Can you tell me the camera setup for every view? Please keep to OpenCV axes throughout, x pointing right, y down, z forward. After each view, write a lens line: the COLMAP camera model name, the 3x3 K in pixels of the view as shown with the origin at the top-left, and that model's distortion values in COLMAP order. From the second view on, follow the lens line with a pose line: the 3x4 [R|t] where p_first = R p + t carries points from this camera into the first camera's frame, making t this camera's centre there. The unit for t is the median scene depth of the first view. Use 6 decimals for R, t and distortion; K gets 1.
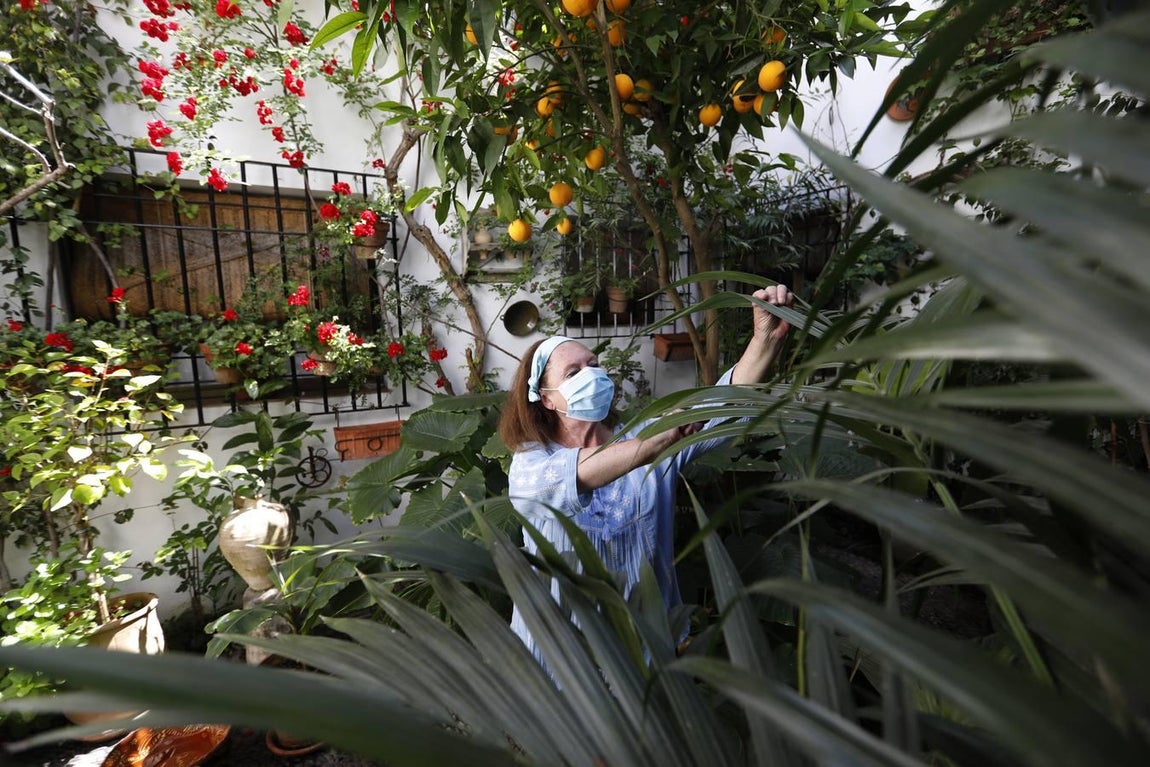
lens RADIAL K [[528.2, 0, 575.2], [0, 528.2, 381.8], [0, 0, 1]] dist [0.015247, 0.000076]
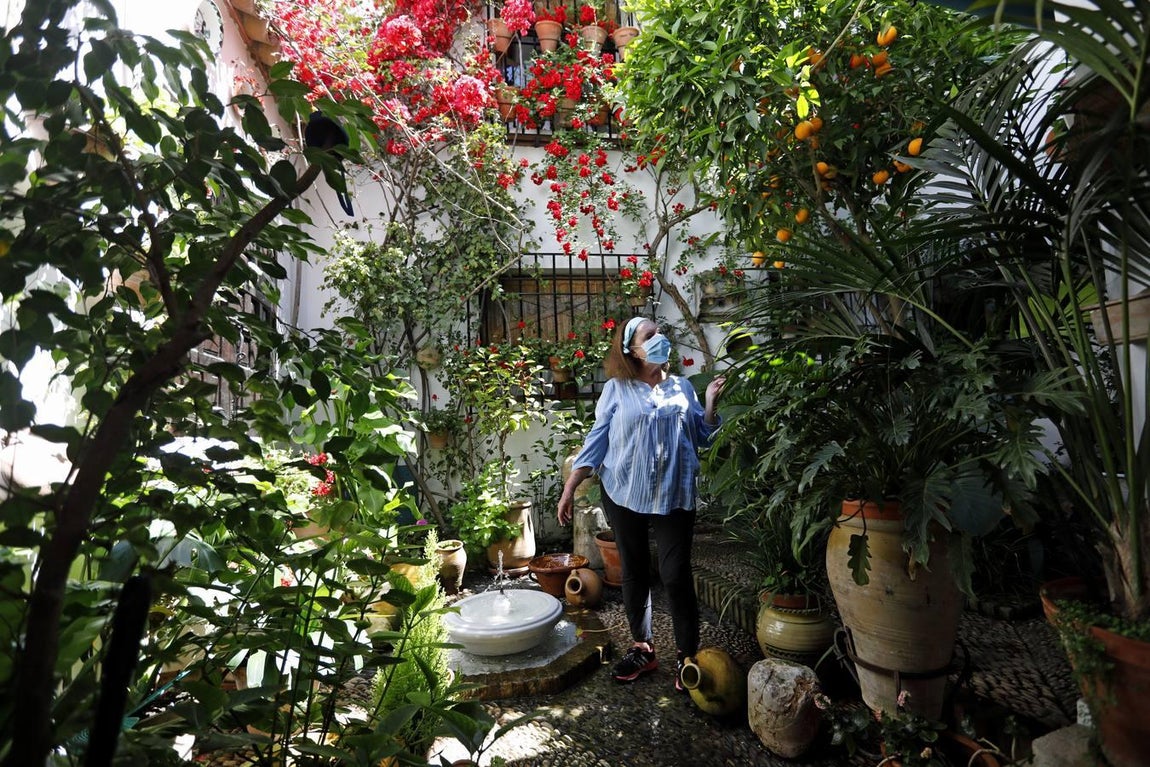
lens RADIAL K [[528.2, 0, 579.1], [0, 528.2, 384.2], [0, 0, 1]] dist [0.015247, 0.000076]
pose [[0.949239, -0.050390, -0.310495, -0.093906], [-0.008691, 0.982507, -0.186021, 0.282247], [0.314437, 0.179276, 0.932196, -0.449488]]
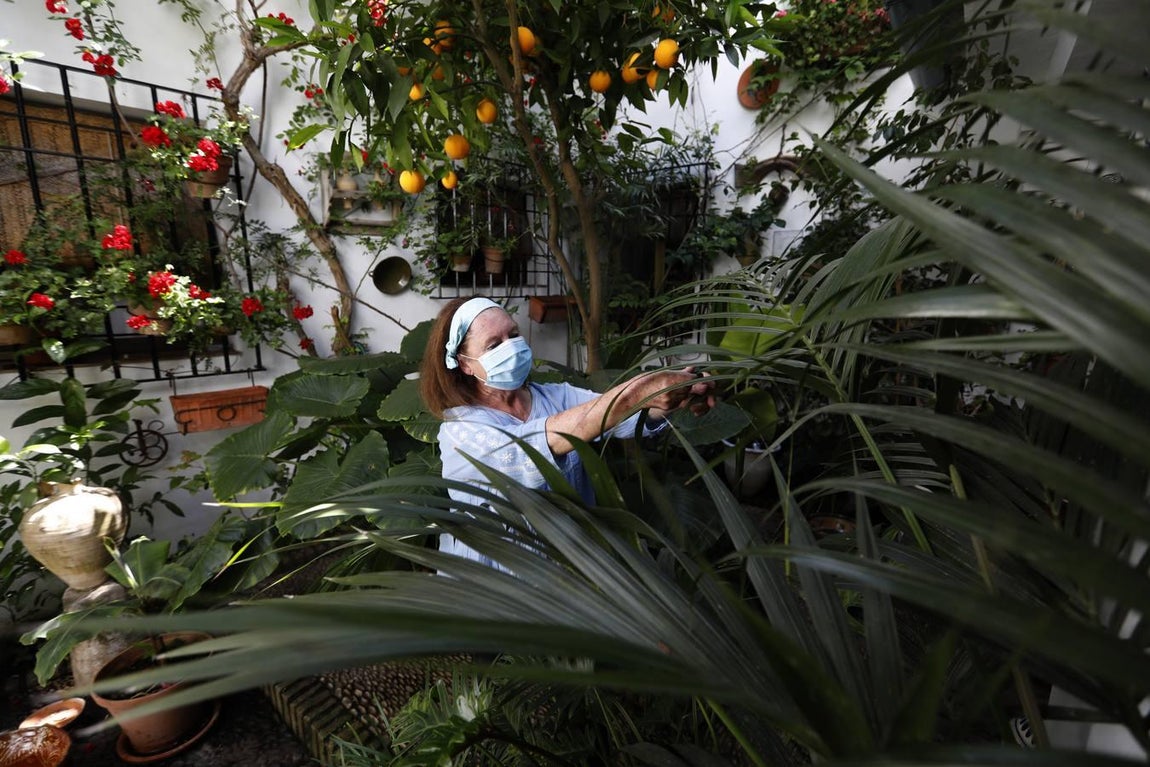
lens RADIAL K [[528.2, 0, 579.6], [0, 528.2, 383.3], [0, 0, 1]] dist [0.015247, 0.000076]
pose [[0.961124, -0.021295, 0.275293, -0.056192], [0.000910, 0.997260, 0.073965, 0.002300], [-0.276114, -0.070839, 0.958511, -0.010013]]
